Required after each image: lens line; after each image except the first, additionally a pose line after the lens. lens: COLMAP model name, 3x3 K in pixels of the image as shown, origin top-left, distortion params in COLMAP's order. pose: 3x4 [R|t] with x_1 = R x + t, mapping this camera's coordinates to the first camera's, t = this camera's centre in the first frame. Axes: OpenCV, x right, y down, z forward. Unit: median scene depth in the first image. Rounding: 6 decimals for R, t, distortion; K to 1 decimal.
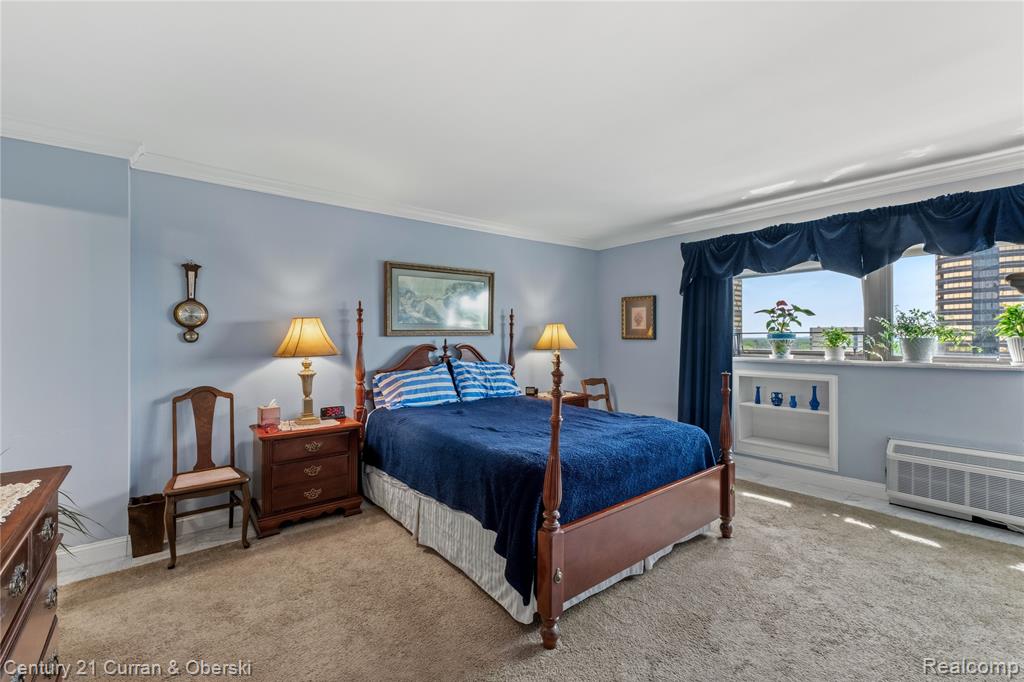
lens RADIAL K [[431.7, 0, 511.7], [0, 431.7, 338.6], [0, 0, 1]] dist [-0.009408, 0.003093]
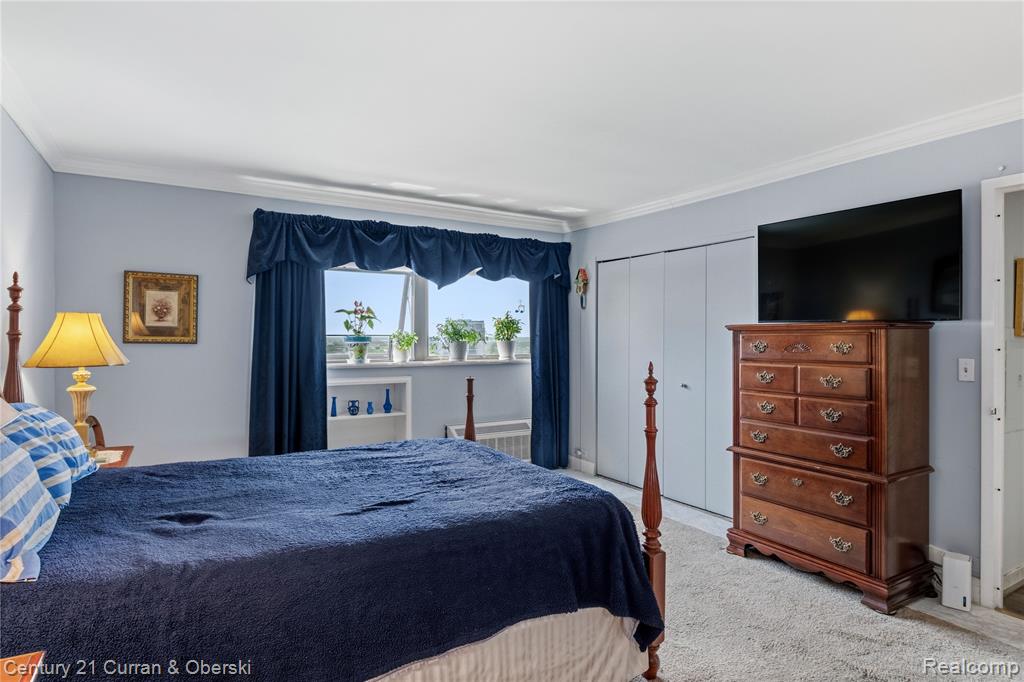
lens RADIAL K [[580.8, 0, 476.1], [0, 580.8, 334.5], [0, 0, 1]] dist [-0.002689, -0.000100]
pose [[0.157307, 0.008554, 0.987513, -1.250214], [0.000513, 0.999962, -0.008743, -0.008780], [-0.987550, 0.001882, 0.157296, 1.219482]]
